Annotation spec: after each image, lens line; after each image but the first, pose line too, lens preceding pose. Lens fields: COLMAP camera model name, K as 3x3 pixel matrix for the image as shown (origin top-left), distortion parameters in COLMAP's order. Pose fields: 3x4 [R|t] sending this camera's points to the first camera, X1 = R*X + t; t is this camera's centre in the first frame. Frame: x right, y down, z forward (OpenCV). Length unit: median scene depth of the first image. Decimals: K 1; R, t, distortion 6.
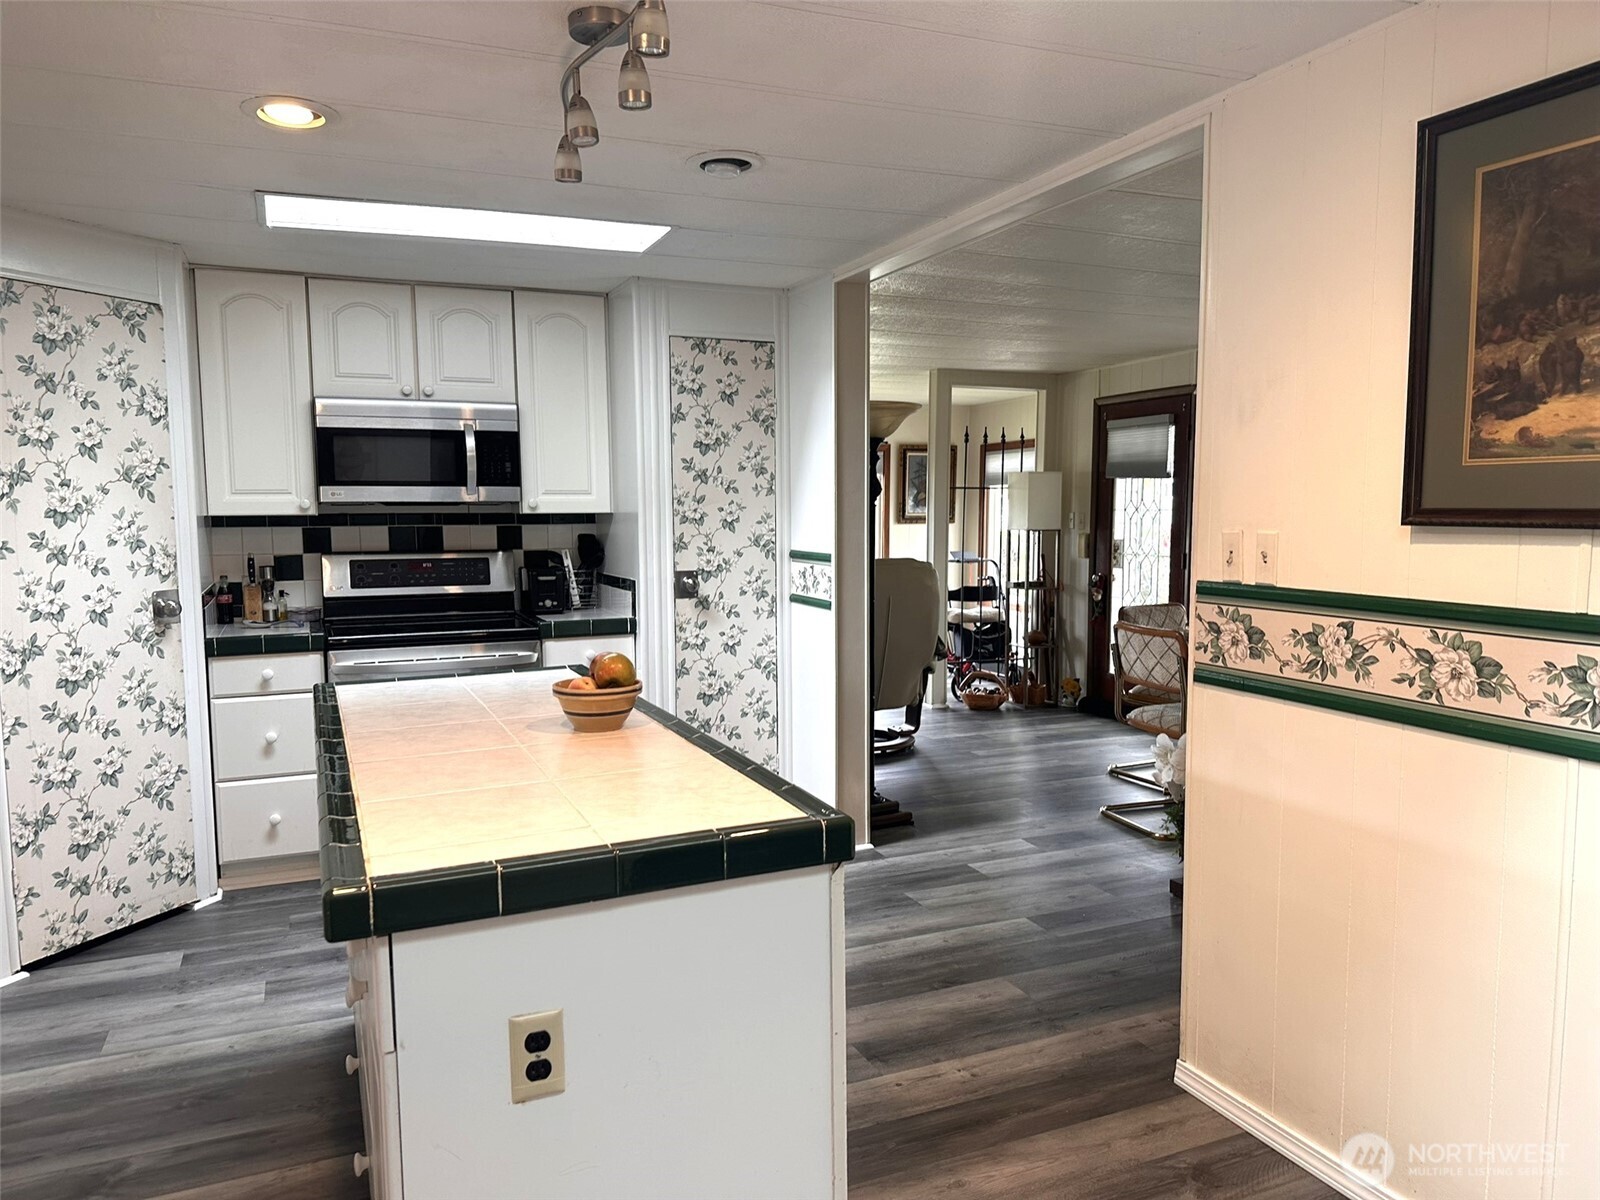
lens RADIAL K [[1112.8, 0, 798.5], [0, 1112.8, 606.4], [0, 0, 1]] dist [0.021870, -0.028135]
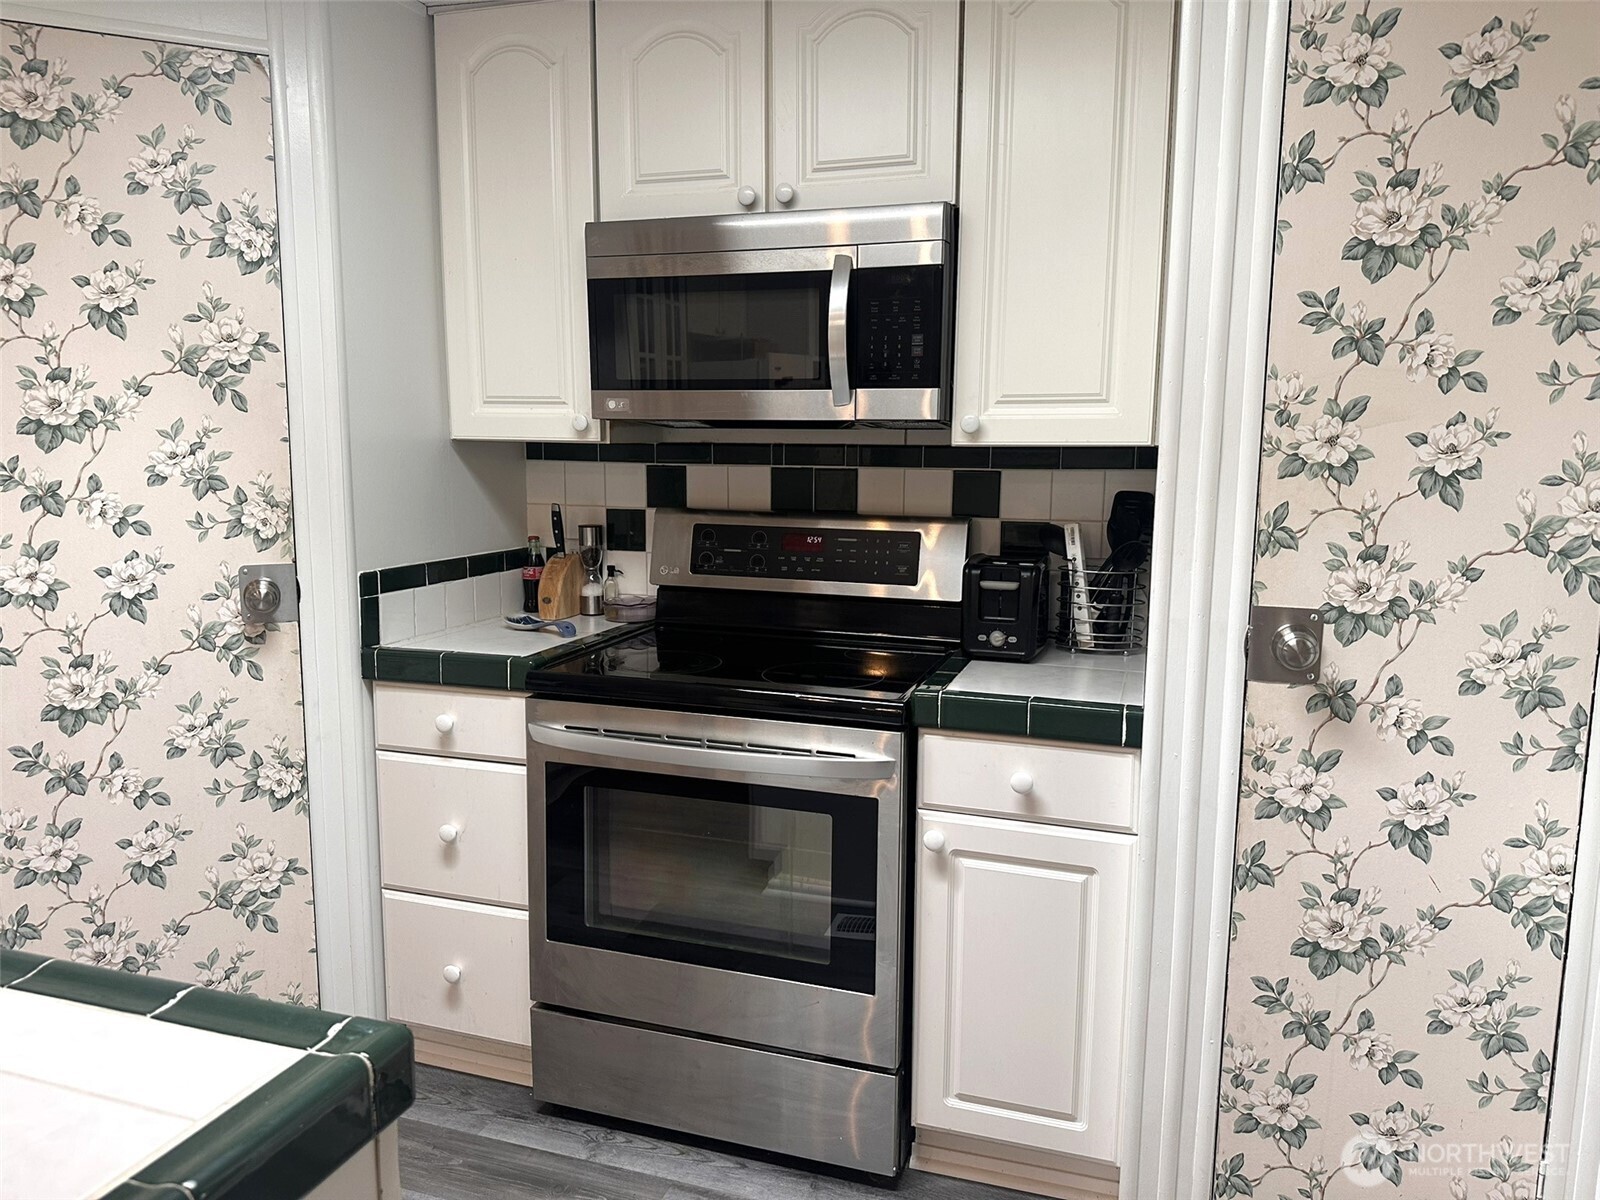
lens RADIAL K [[1112.8, 0, 802.3], [0, 1112.8, 596.7], [0, 0, 1]] dist [0.021870, -0.028135]
pose [[0.746119, 0.102675, -0.657848, 0.020297], [-0.074559, 0.994708, 0.070688, -0.050424], [0.661624, -0.003694, 0.749826, 0.633080]]
